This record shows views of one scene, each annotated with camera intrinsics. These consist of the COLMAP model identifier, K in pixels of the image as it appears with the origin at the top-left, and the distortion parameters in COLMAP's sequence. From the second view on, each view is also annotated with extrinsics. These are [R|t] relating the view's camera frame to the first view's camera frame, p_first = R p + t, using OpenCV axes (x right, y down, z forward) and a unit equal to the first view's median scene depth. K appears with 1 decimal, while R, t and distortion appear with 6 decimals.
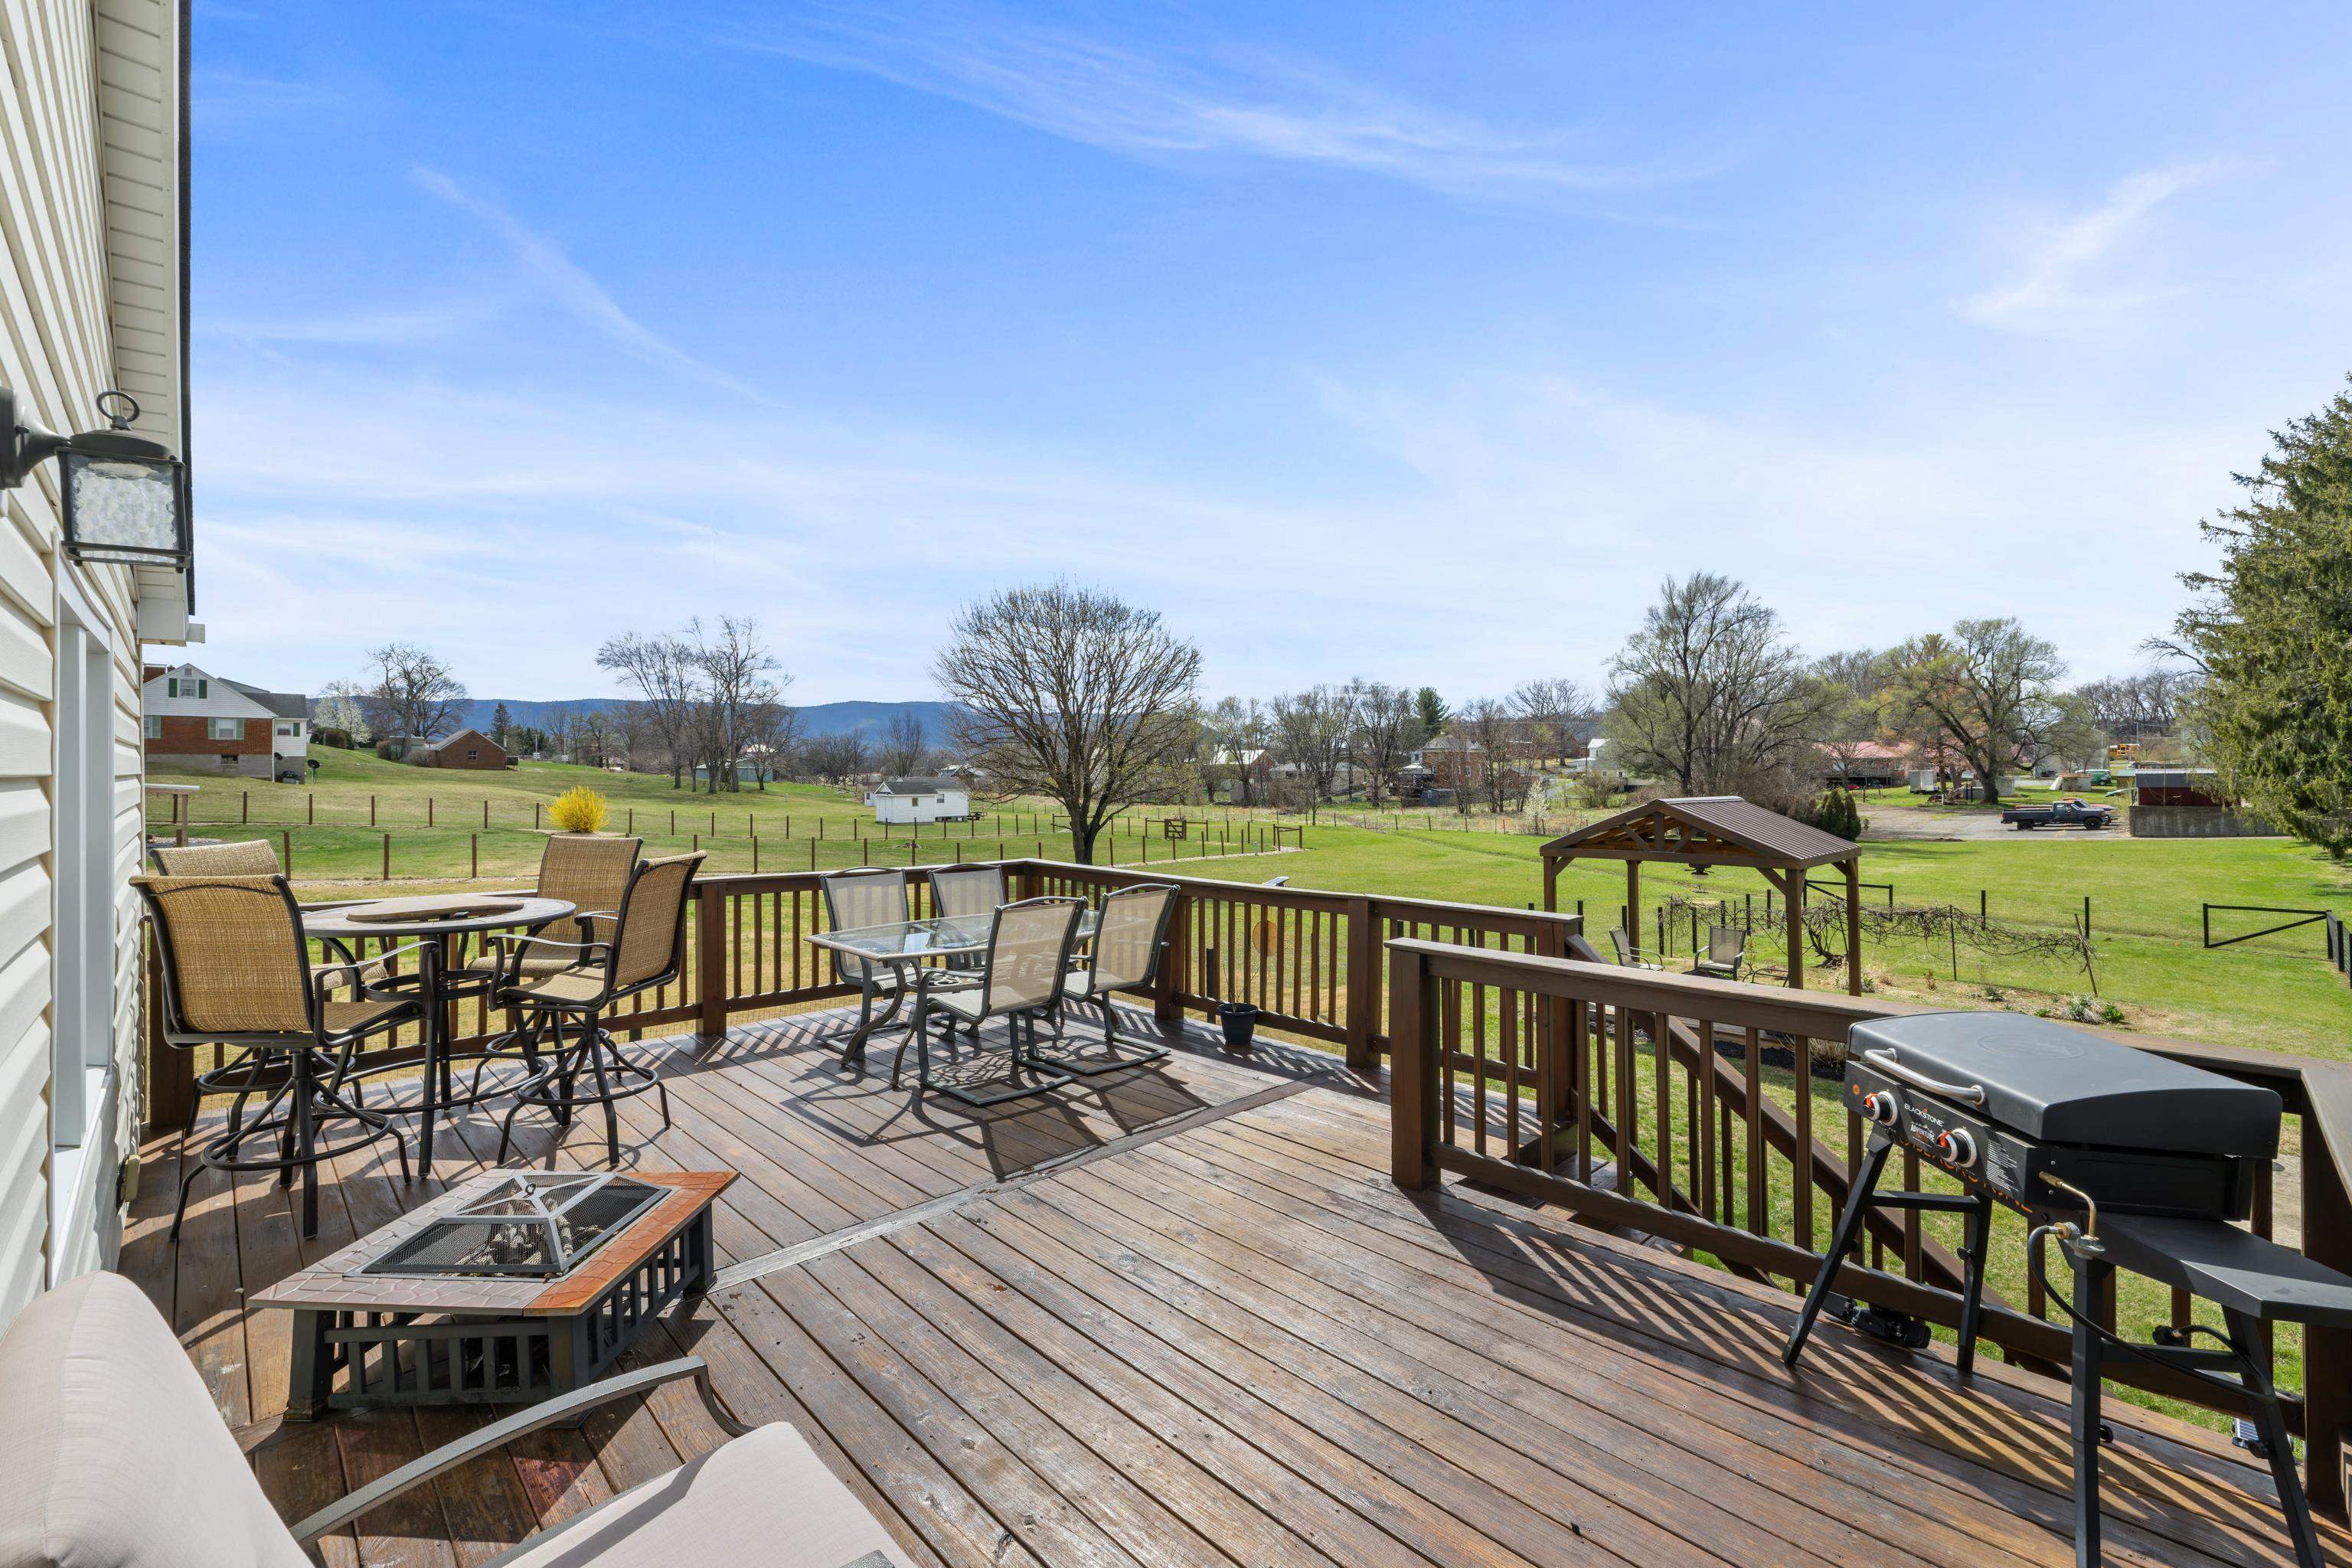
lens RADIAL K [[1001.4, 0, 1173.8], [0, 1001.4, 763.9], [0, 0, 1]] dist [0.002328, 0.000472]
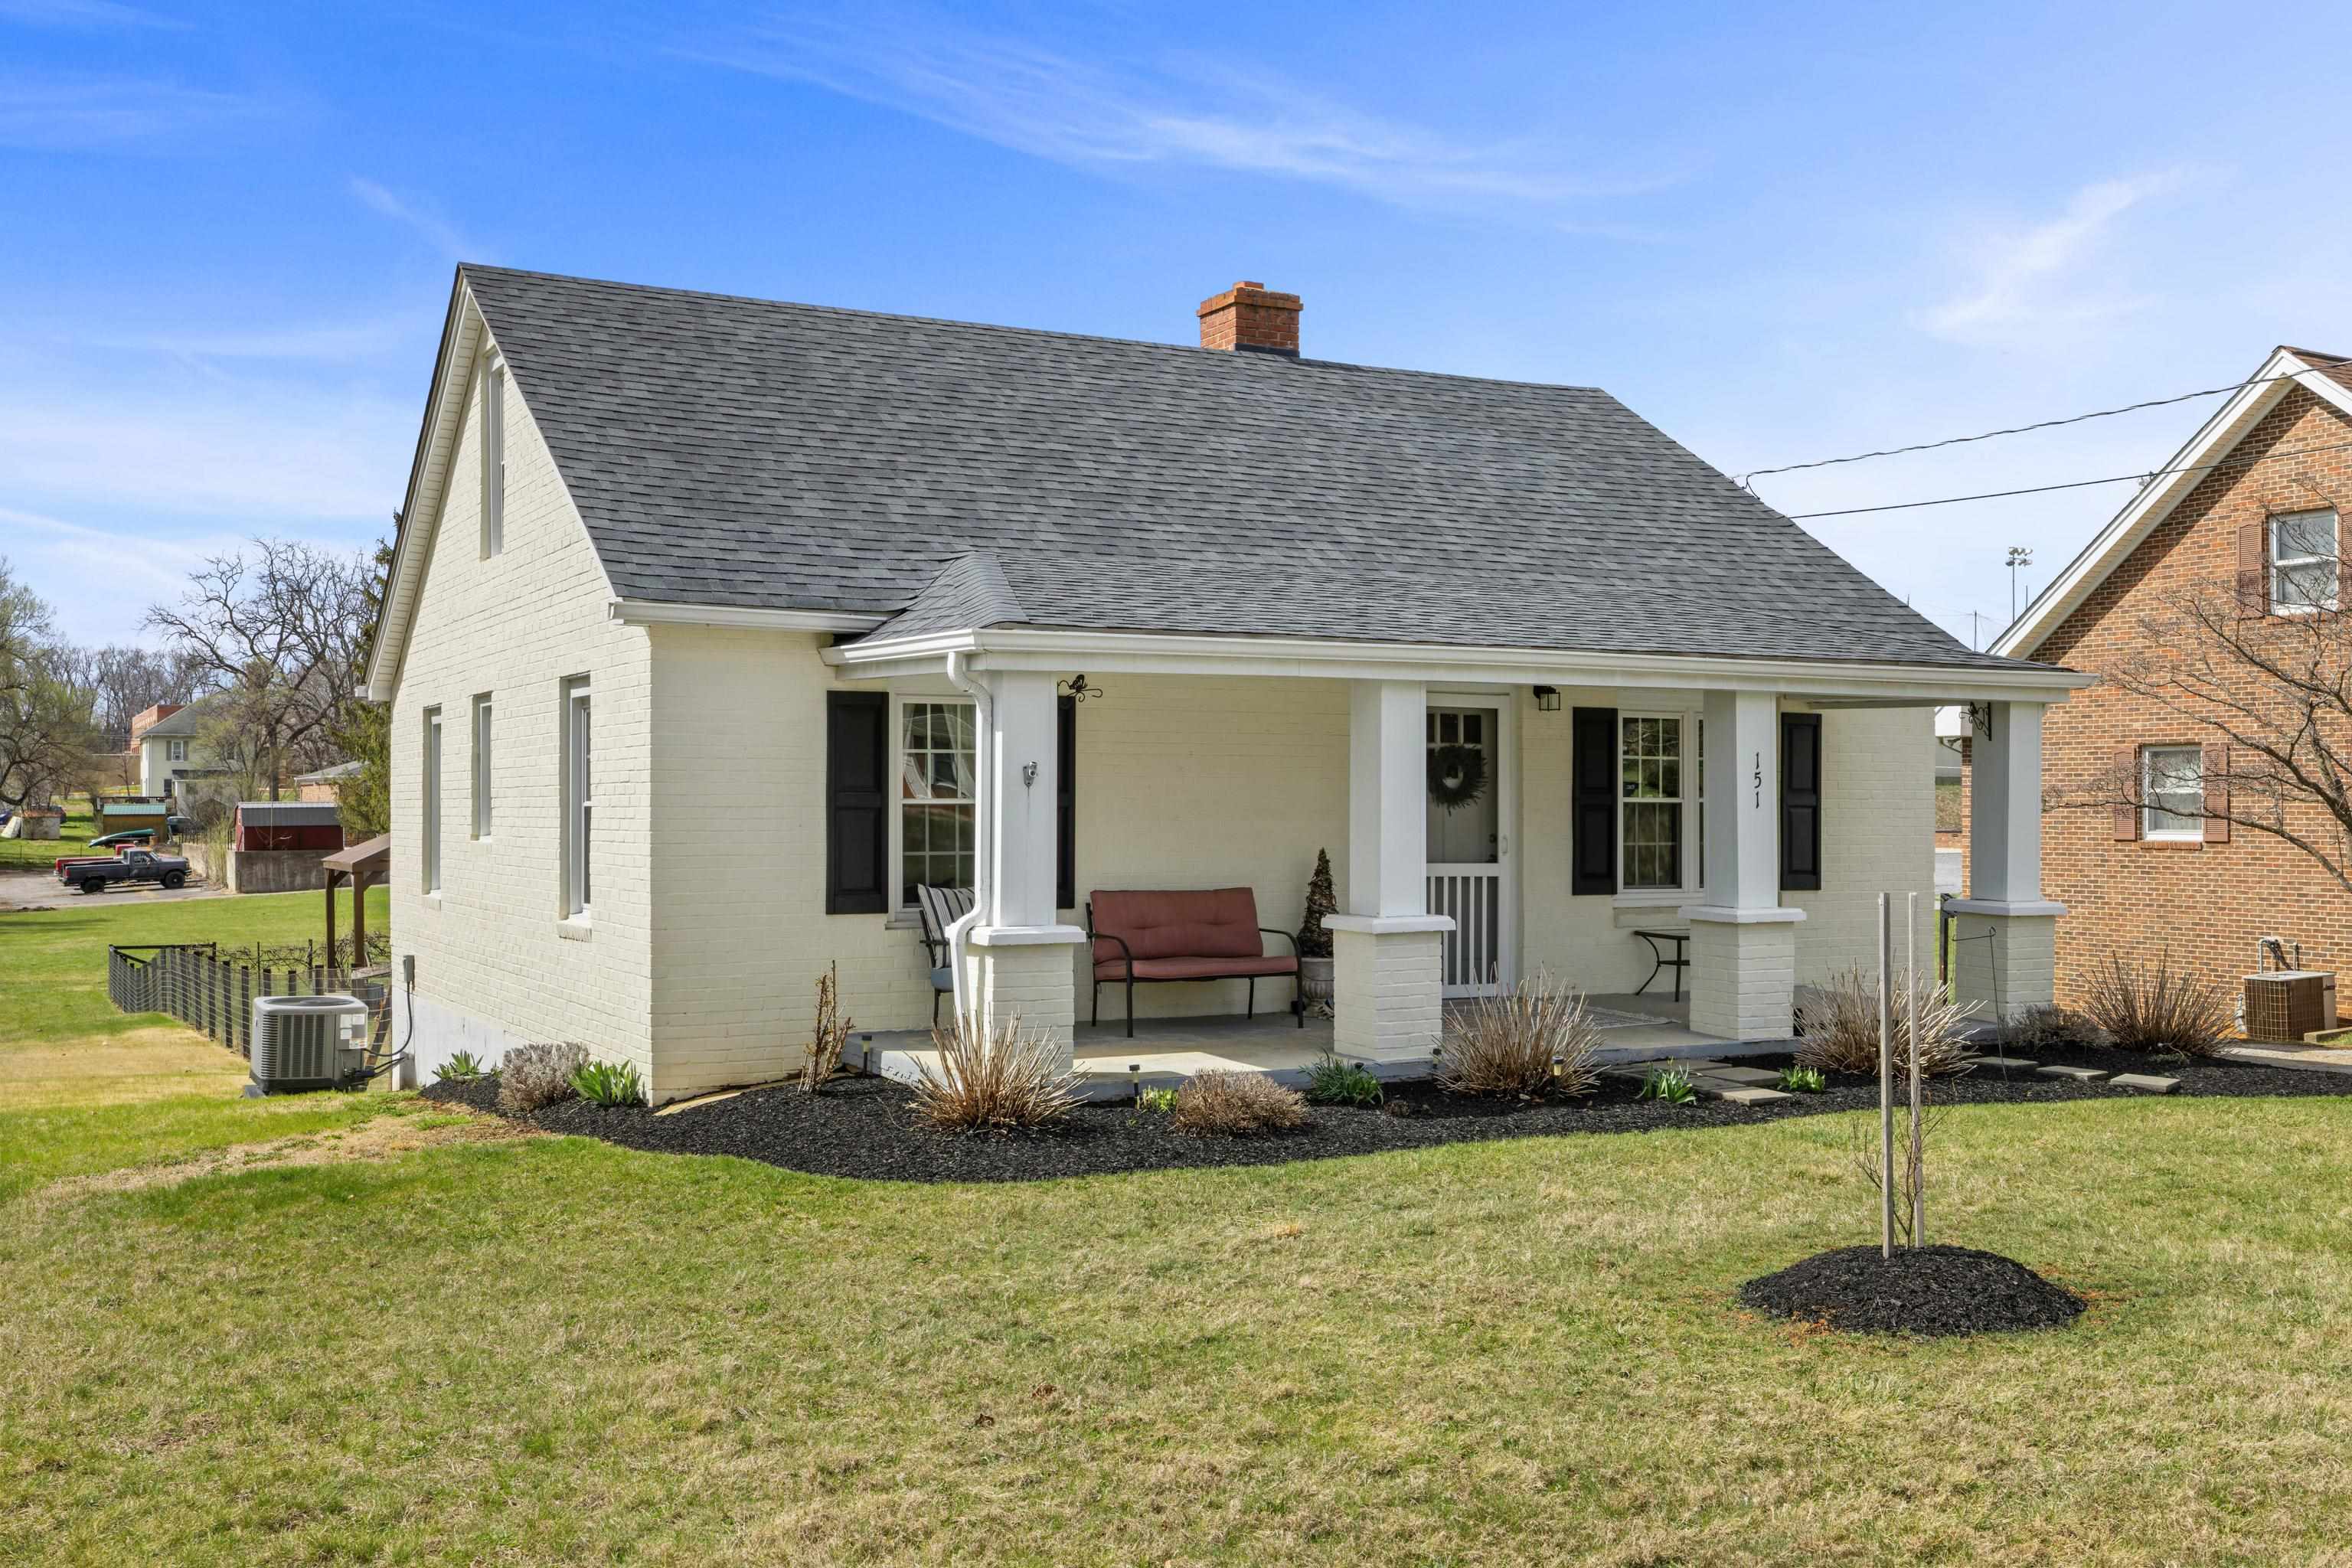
lens RADIAL K [[2284.0, 0, 1176.0], [0, 2284.0, 784.0], [0, 0, 1]] dist [-0.002581, -0.001485]
pose [[0.279182, 0.011212, 0.960173, -0.293304], [-0.006115, 0.999932, -0.009898, 0.002954], [-0.960219, -0.003108, 0.279232, -0.079820]]
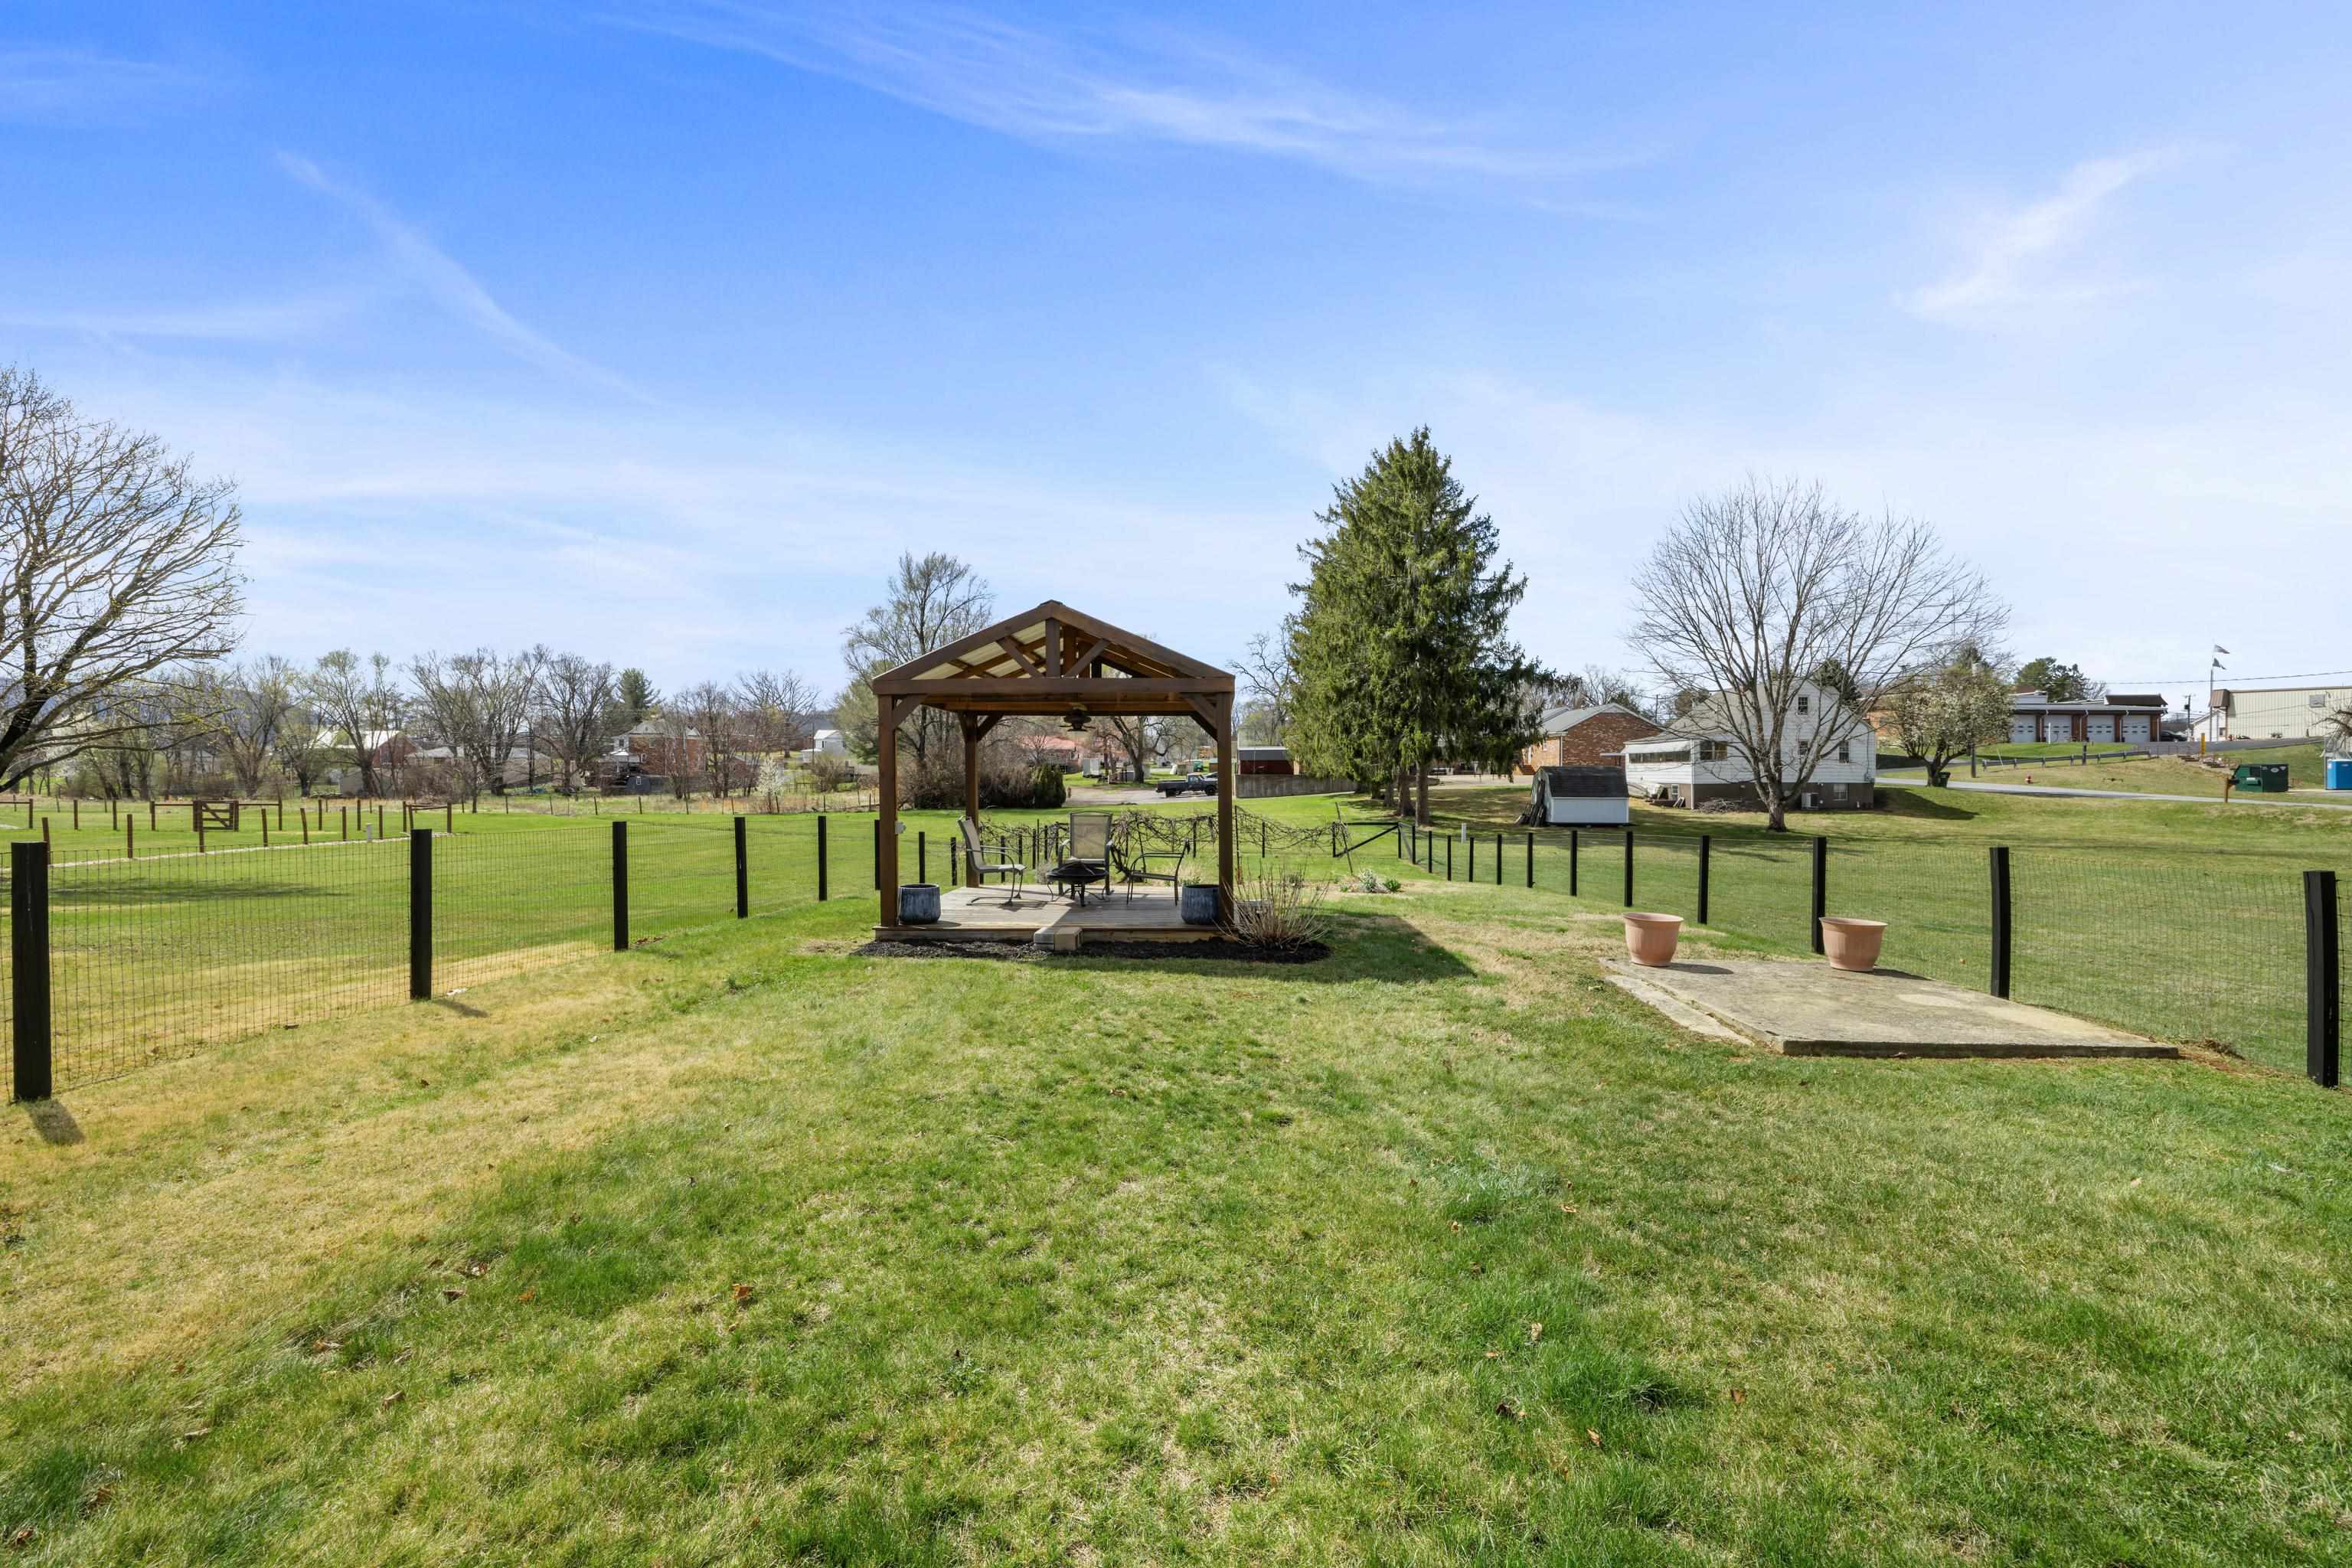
lens RADIAL K [[993.9, 0, 1180.4], [0, 993.9, 780.7], [0, 0, 1]] dist [0.000574, 0.000026]
pose [[0.730381, -0.001448, 0.683038, 0.013416], [-0.007438, 0.999922, 0.010073, 0.022721], [-0.682999, -0.012437, 0.730313, 0.067476]]
